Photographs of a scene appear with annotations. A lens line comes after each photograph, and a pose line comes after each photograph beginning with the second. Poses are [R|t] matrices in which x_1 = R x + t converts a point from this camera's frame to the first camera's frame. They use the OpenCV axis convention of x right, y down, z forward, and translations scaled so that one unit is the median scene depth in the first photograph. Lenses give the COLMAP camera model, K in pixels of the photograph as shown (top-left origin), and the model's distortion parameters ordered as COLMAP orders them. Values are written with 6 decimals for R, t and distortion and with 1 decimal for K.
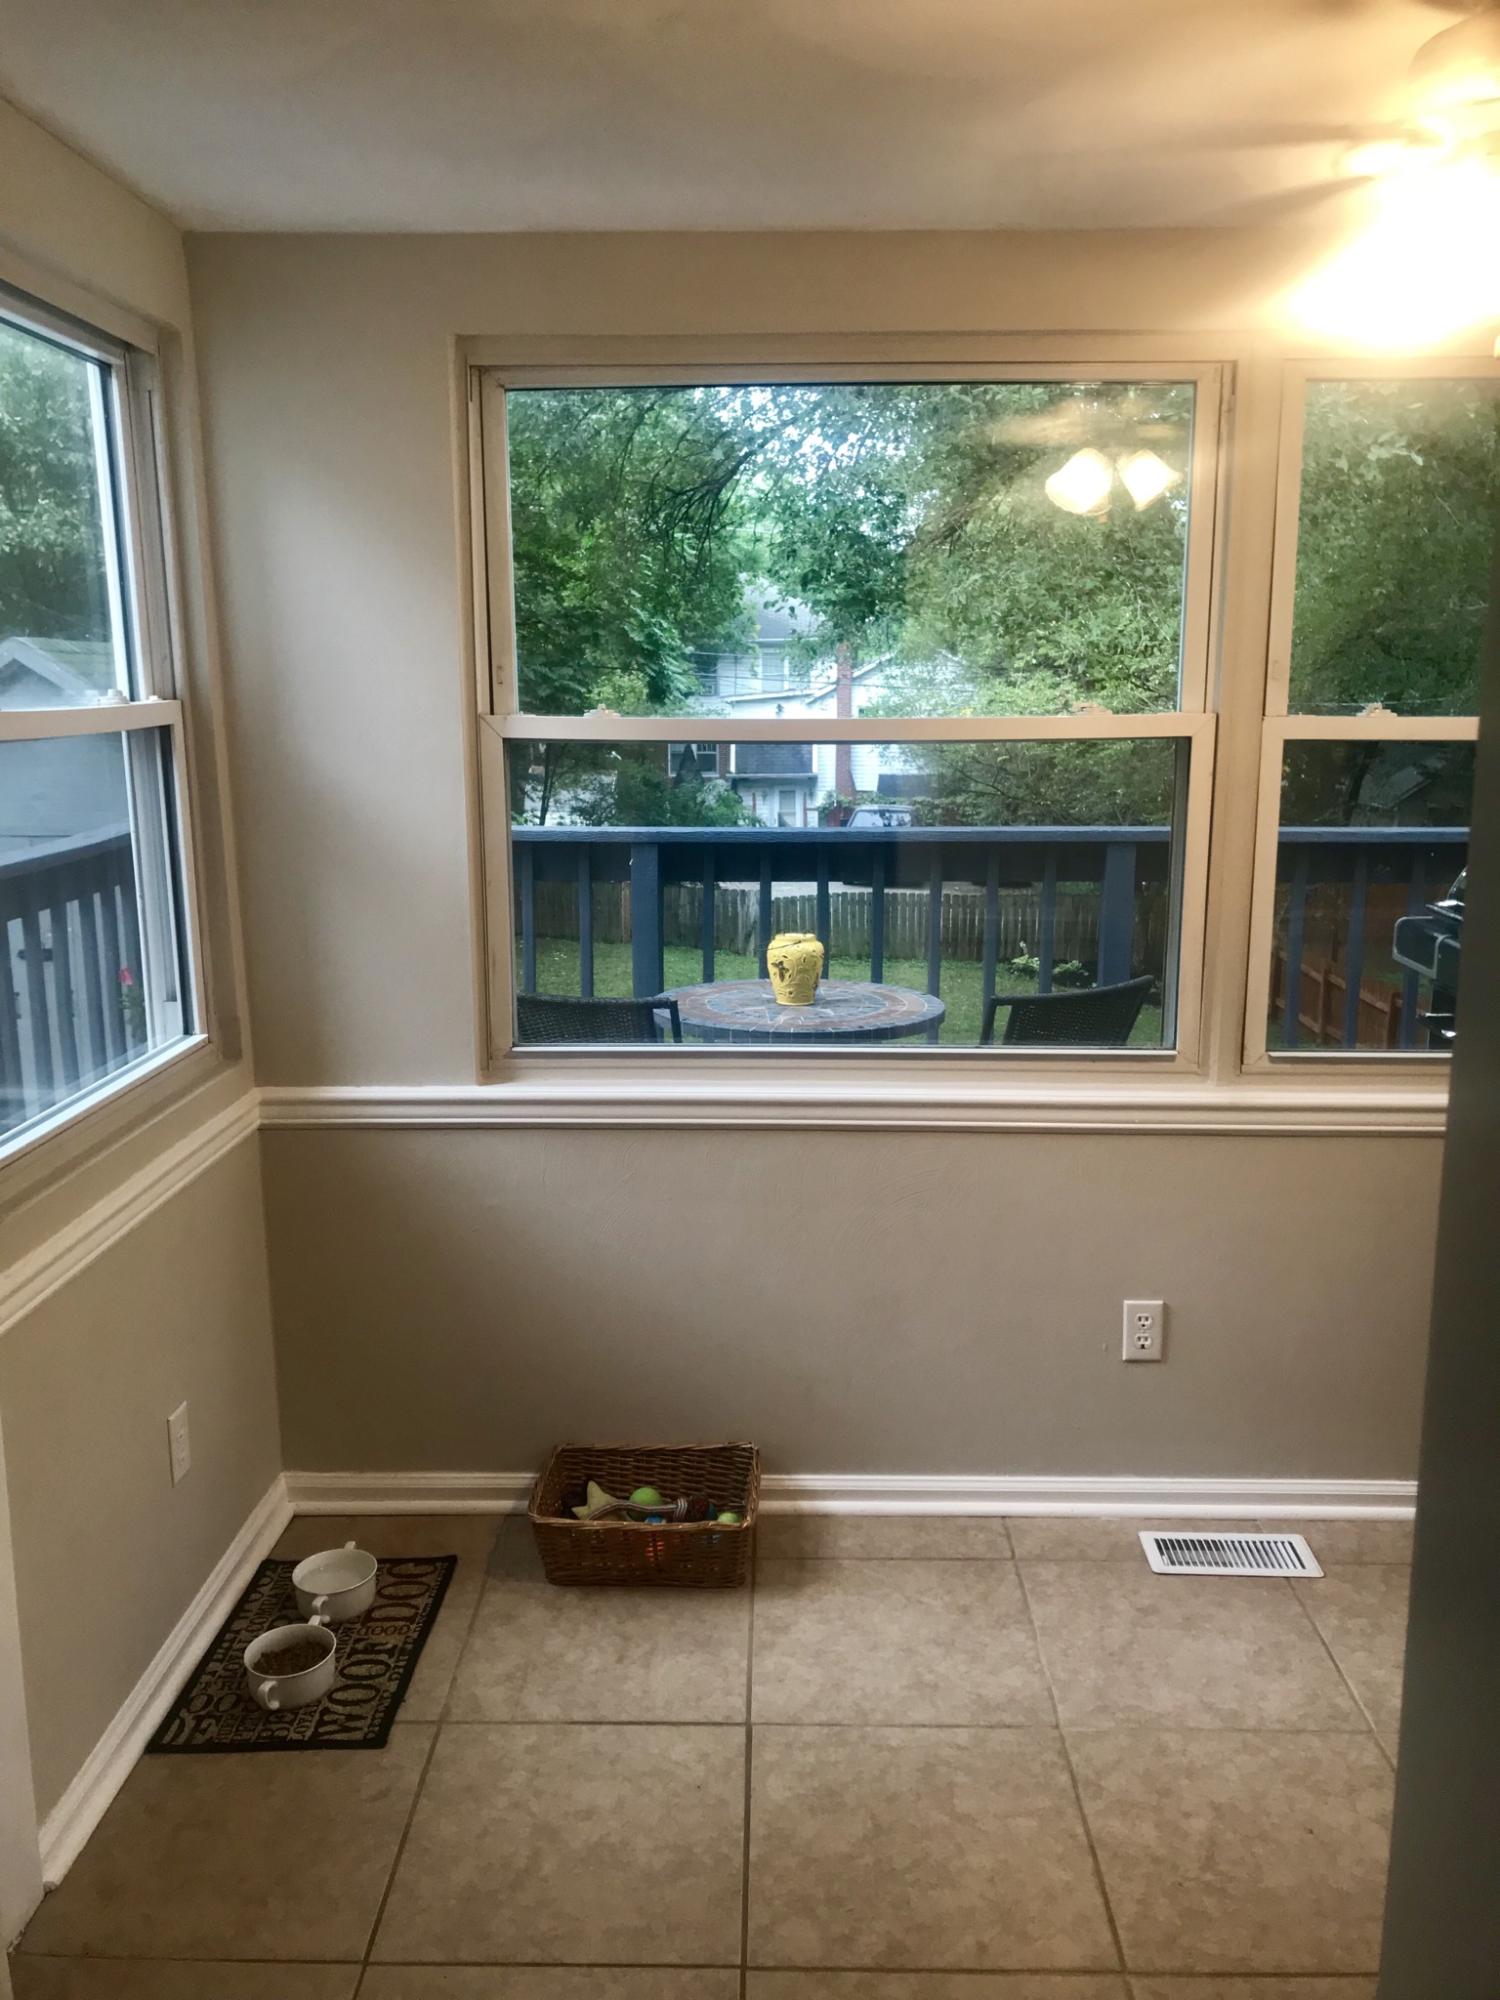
lens RADIAL K [[1616.2, 0, 748.9], [0, 1616.2, 997.0], [0, 0, 1]] dist [-0.002271, 0.013600]
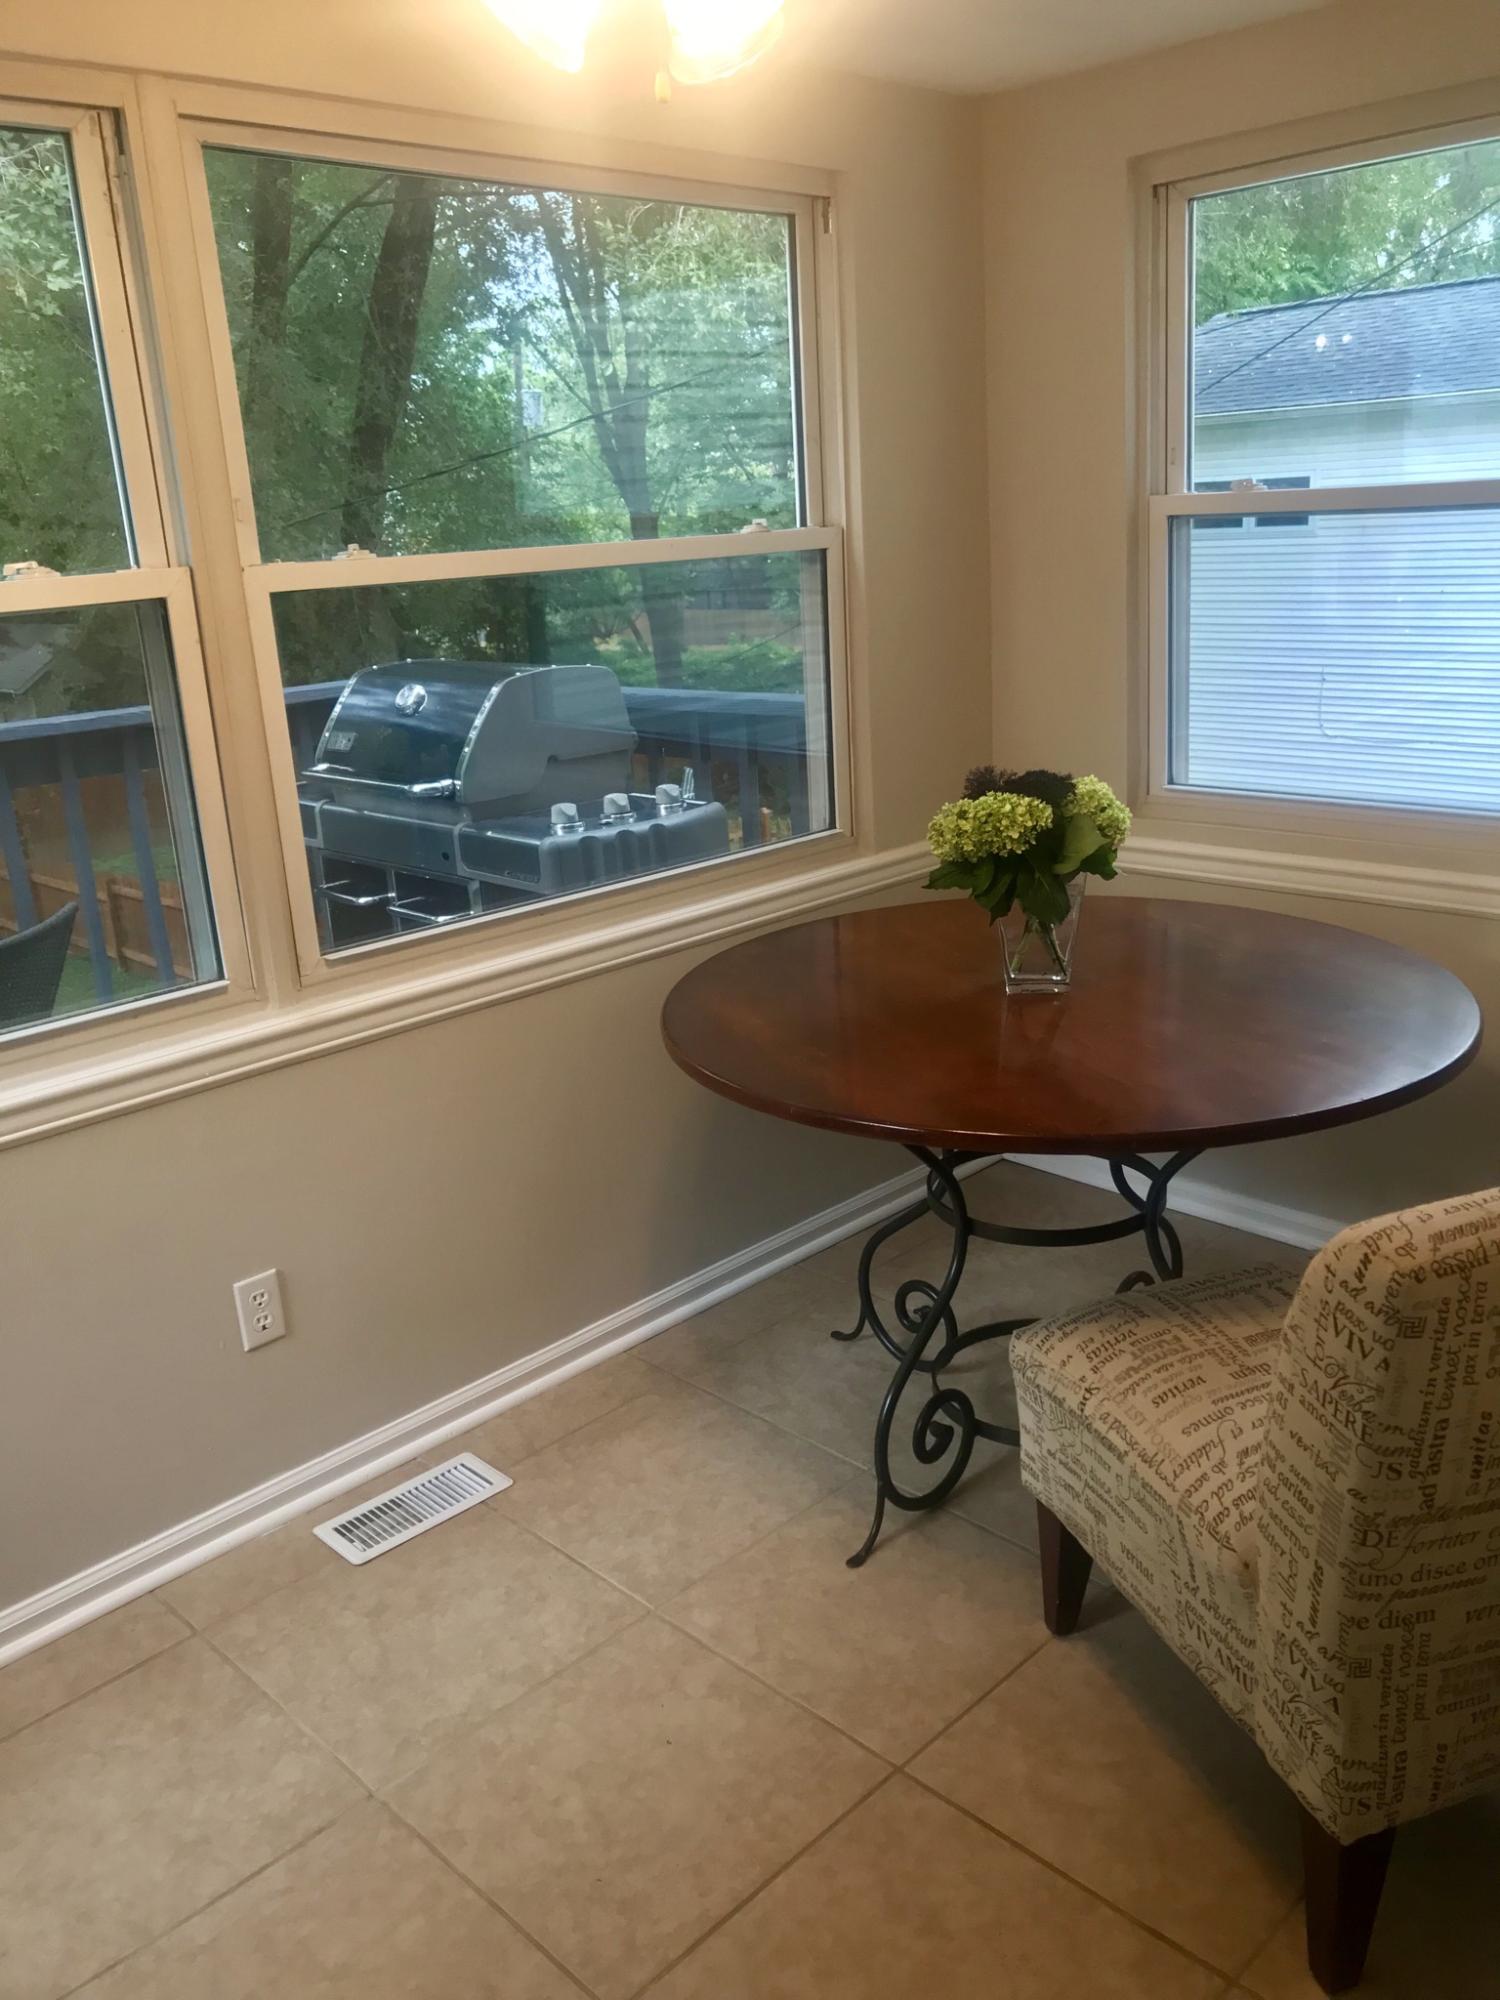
lens RADIAL K [[1616.2, 0, 753.6], [0, 1616.2, 1004.5], [0, 0, 1]] dist [-0.002271, 0.013600]
pose [[0.684057, -0.246534, 0.686504, -0.125610], [0.192608, 0.968798, 0.155989, -0.032366], [-0.703540, 0.025521, 0.710197, 0.217038]]
